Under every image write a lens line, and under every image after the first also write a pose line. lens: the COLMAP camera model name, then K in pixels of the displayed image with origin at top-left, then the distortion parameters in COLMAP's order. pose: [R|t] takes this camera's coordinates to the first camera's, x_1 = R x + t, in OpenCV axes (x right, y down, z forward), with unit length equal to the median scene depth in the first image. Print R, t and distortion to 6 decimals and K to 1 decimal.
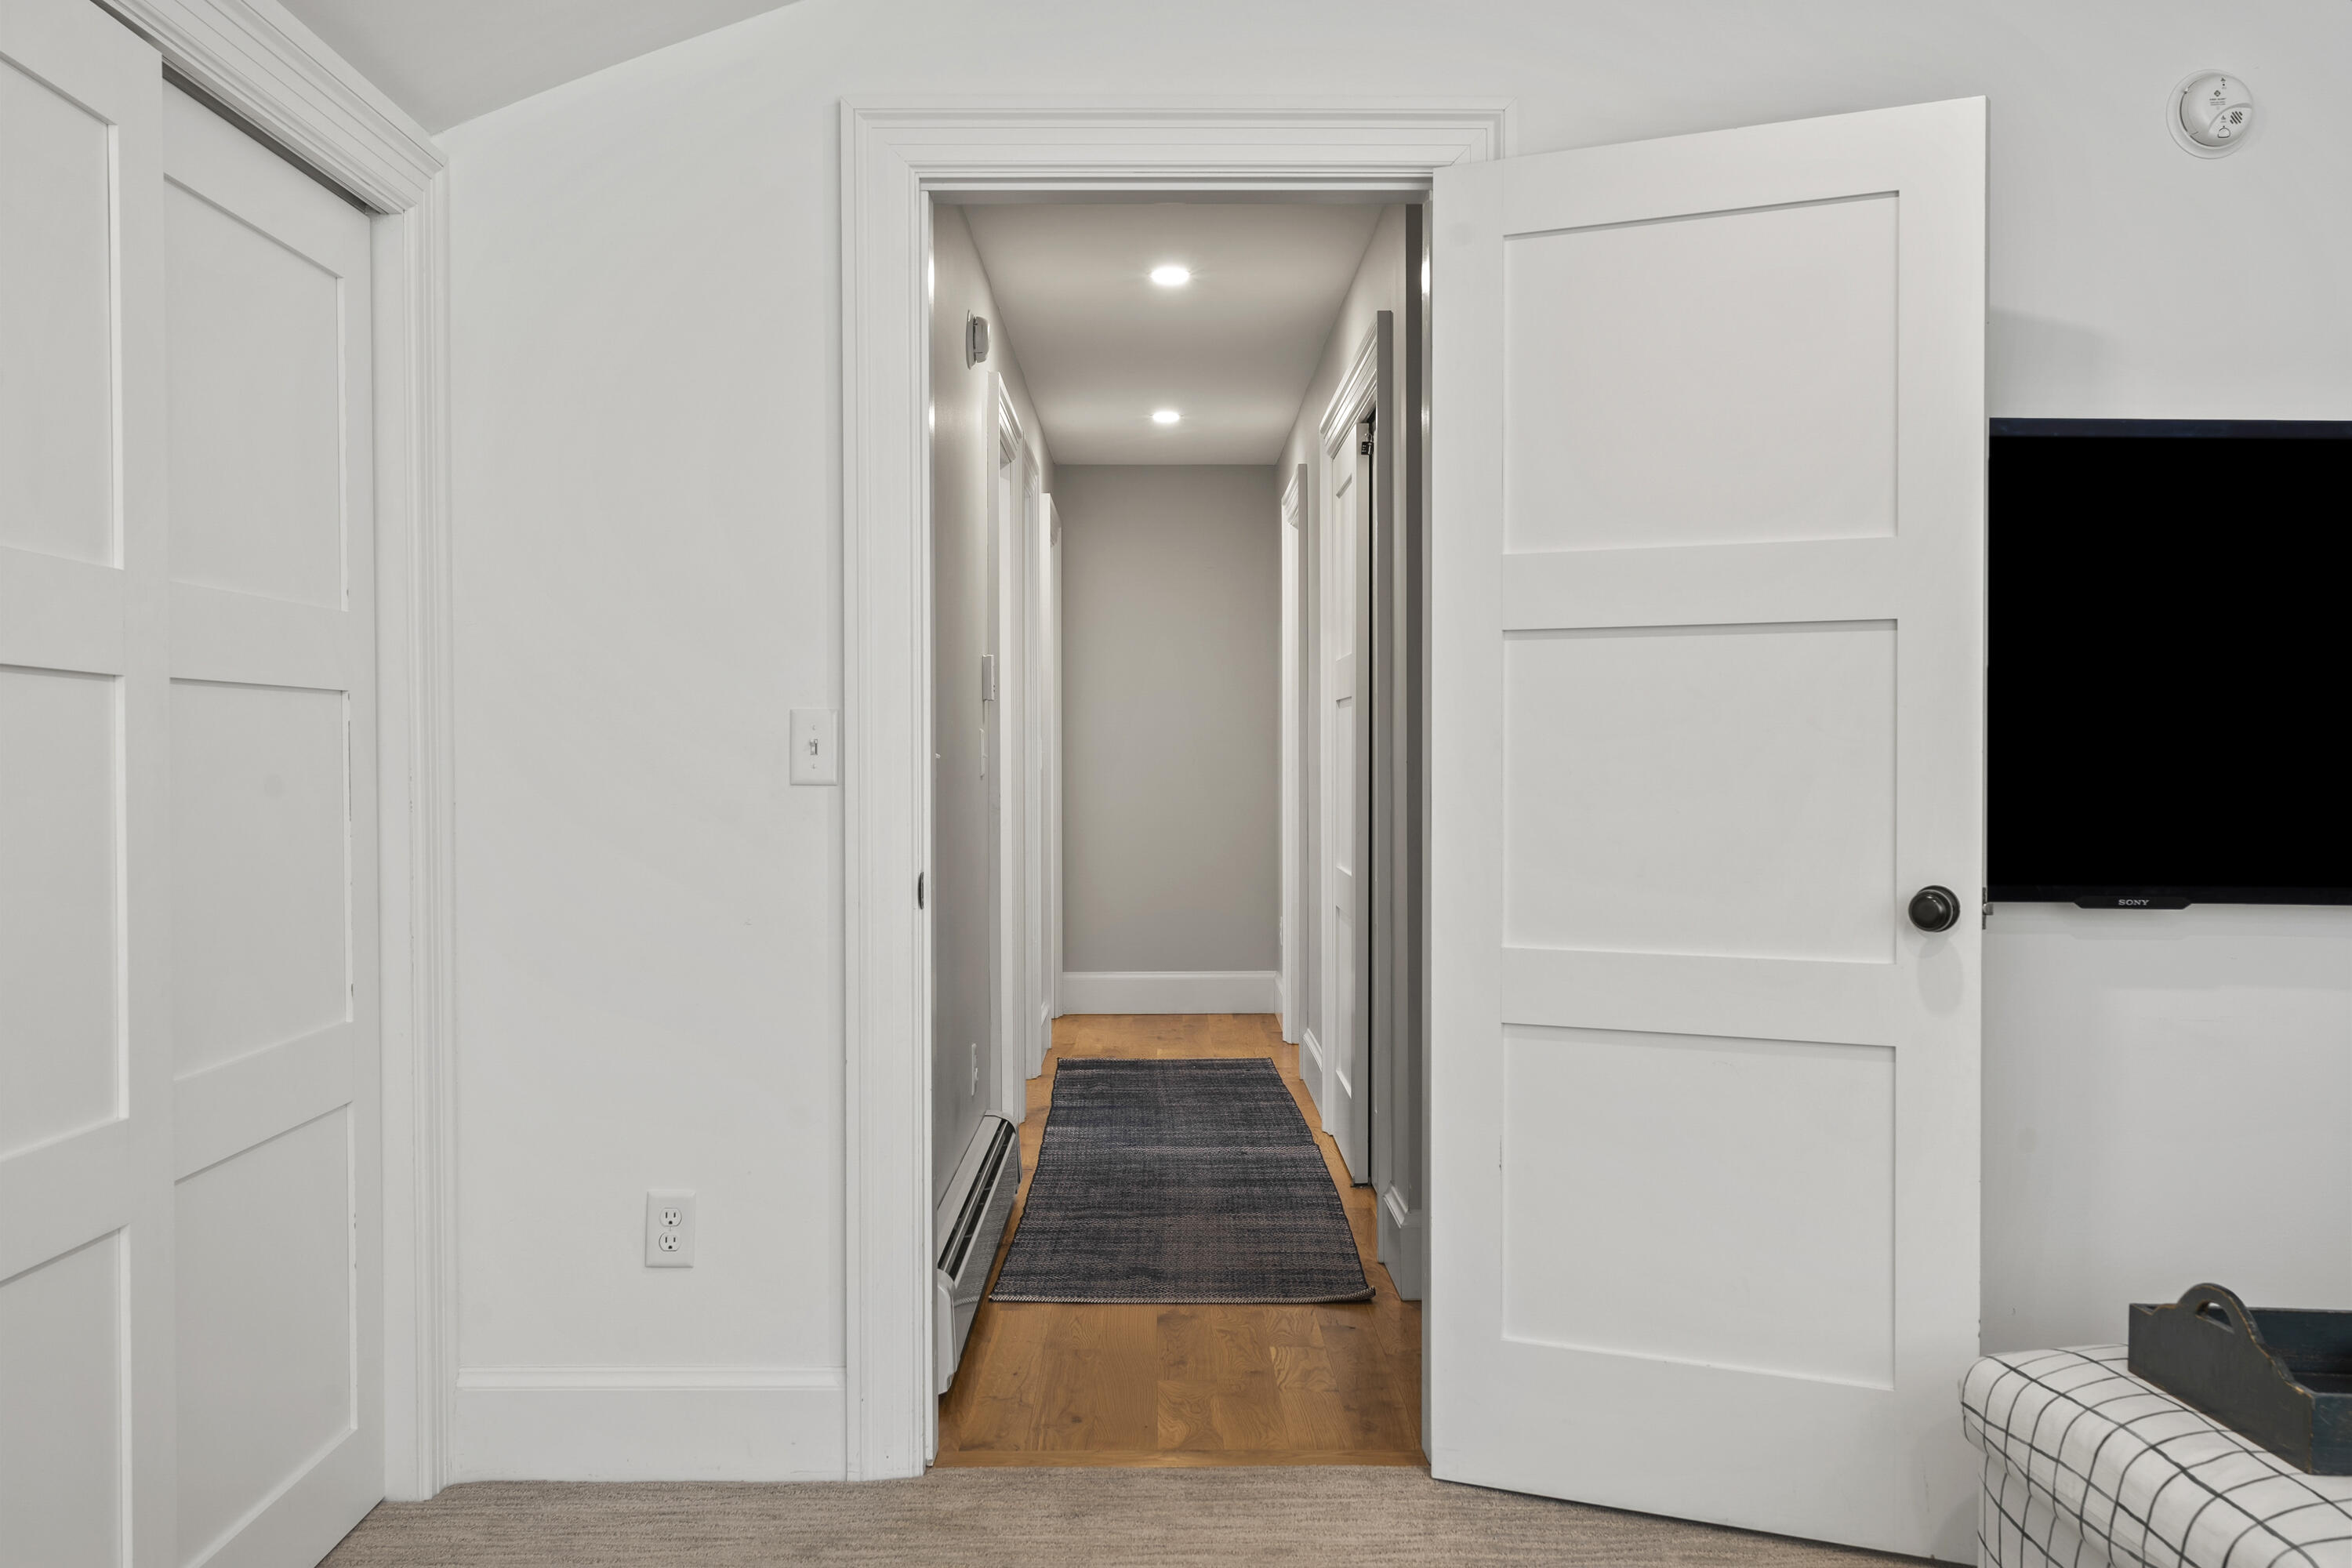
lens RADIAL K [[2254.2, 0, 1175.6], [0, 2254.2, 781.7], [0, 0, 1]] dist [-0.000542, 0.000000]
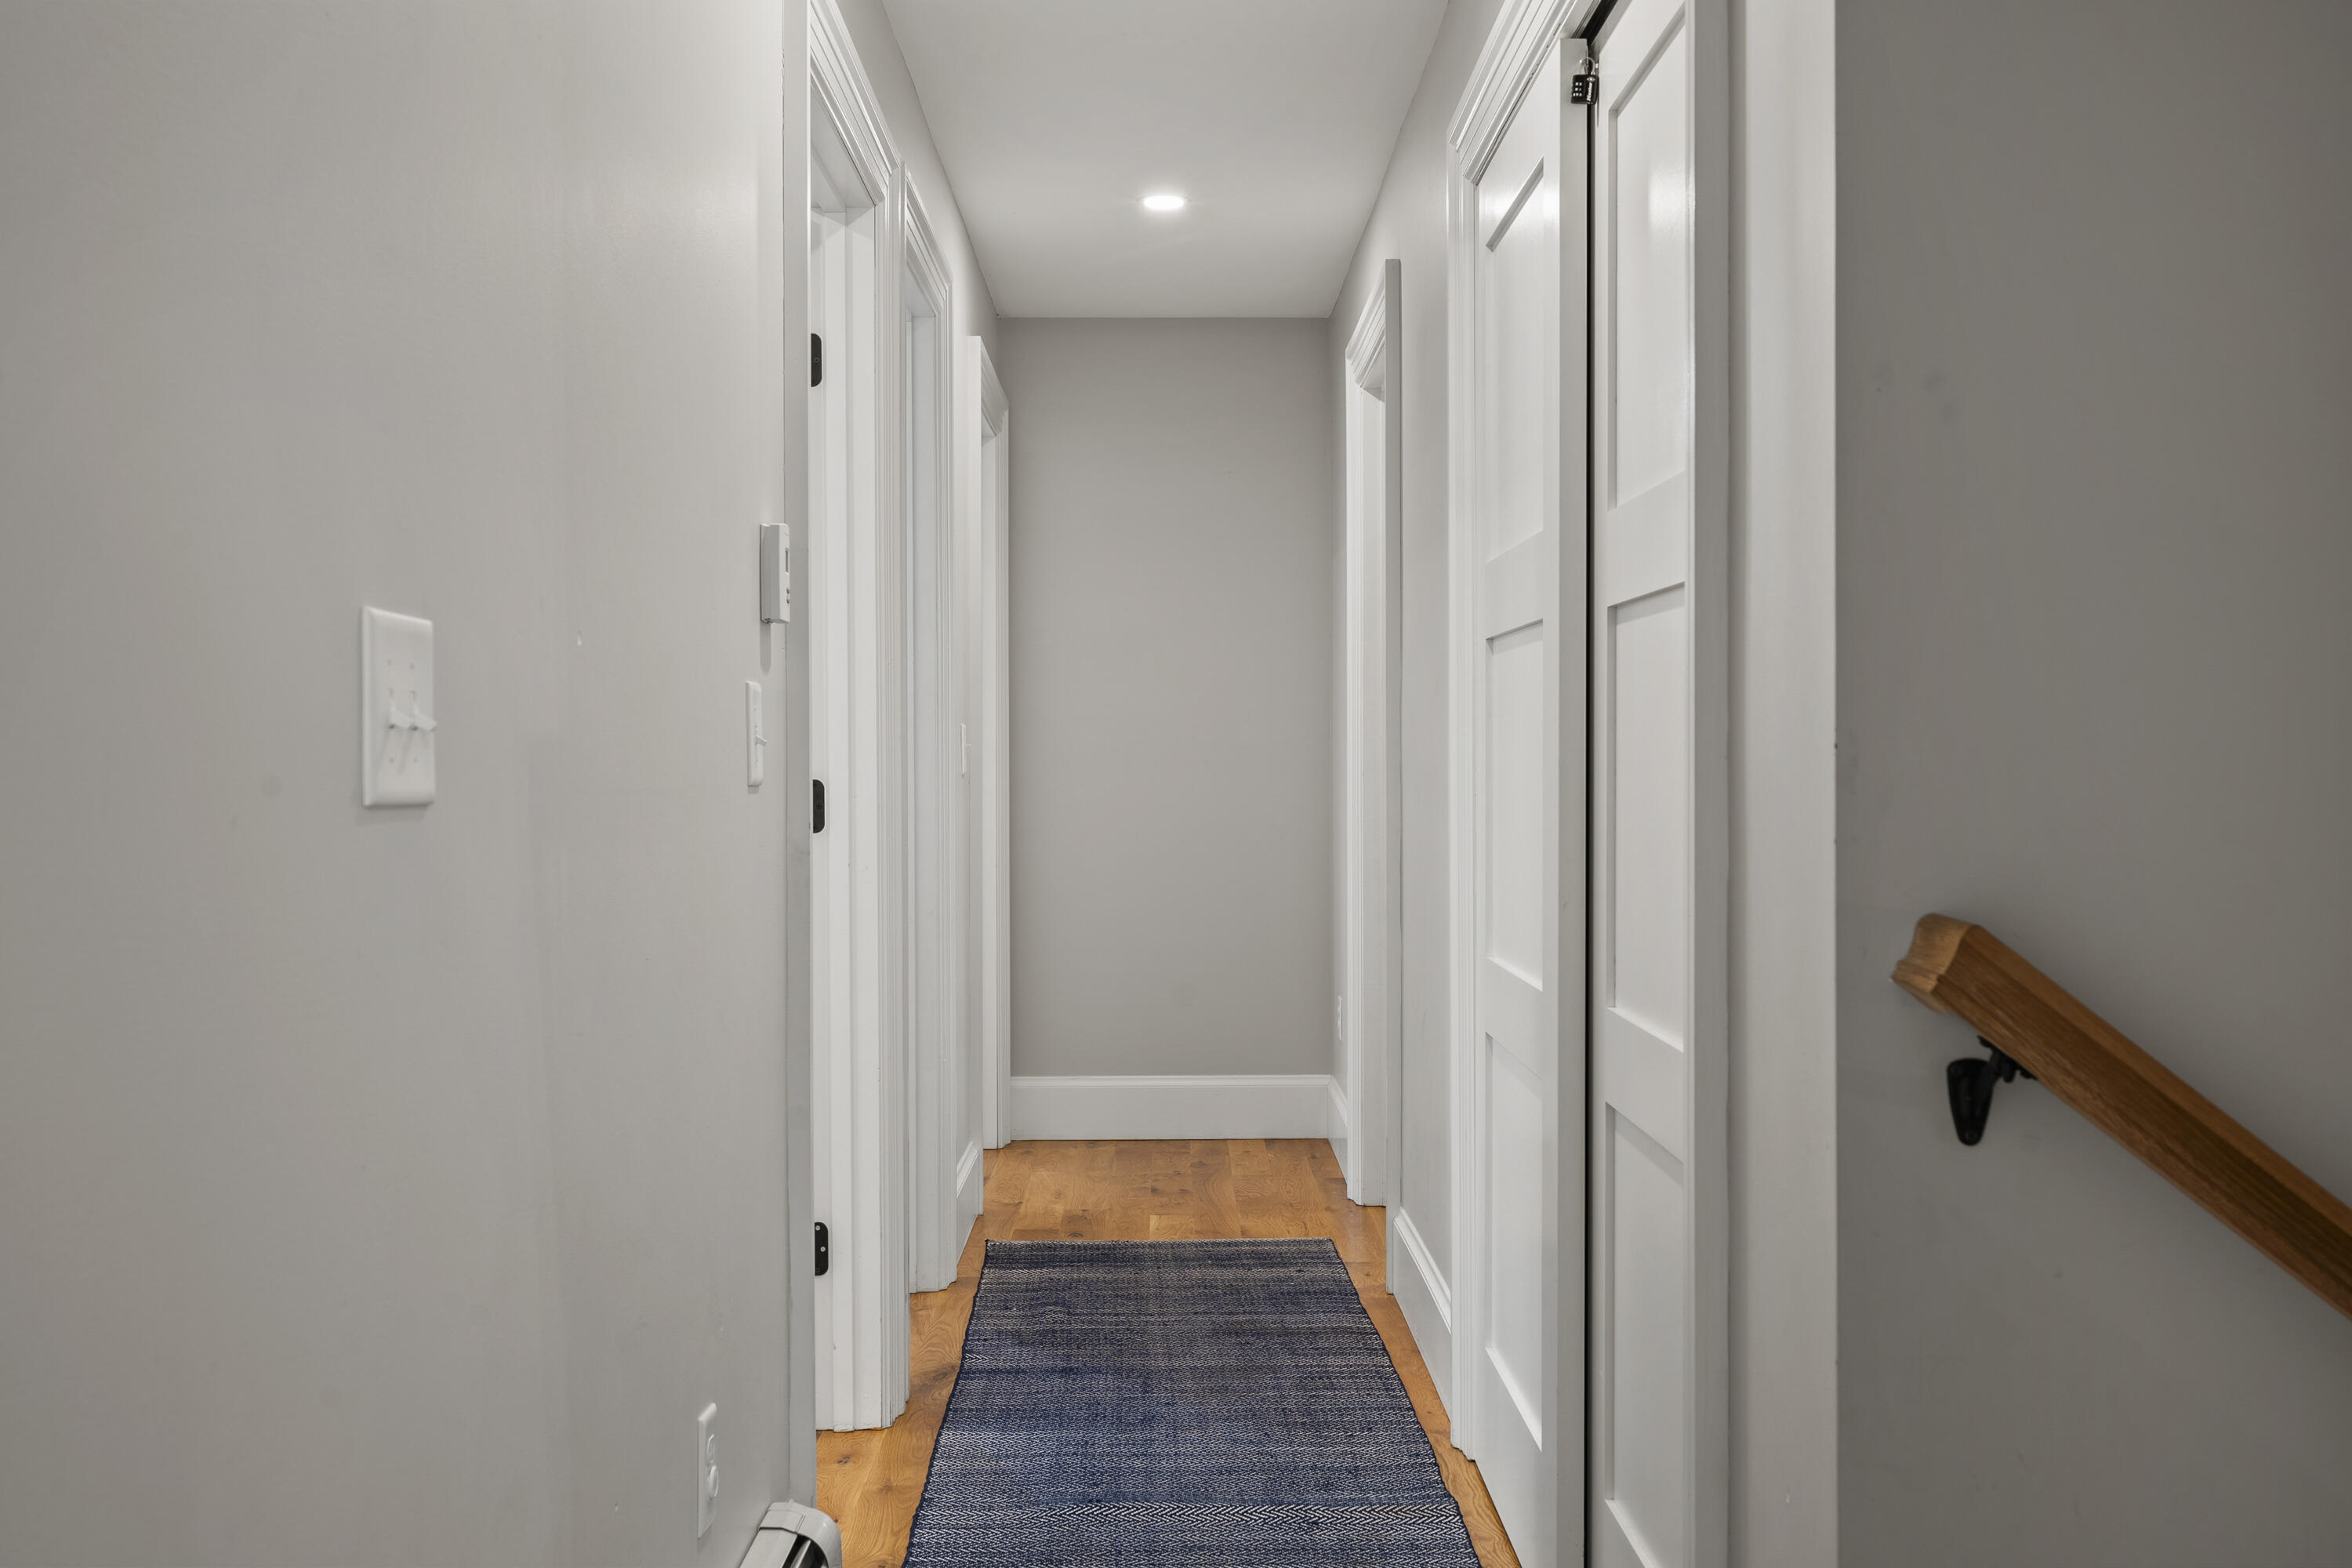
lens RADIAL K [[2350.2, 0, 1175.9], [0, 2350.2, 782.3], [0, 0, 1]] dist [0.000545, 0.000000]
pose [[0.999998, -0.000060, -0.001814, 0.000263], [0.000054, 0.999995, -0.003181, -0.000958], [0.001814, 0.003181, 0.999993, 0.369380]]
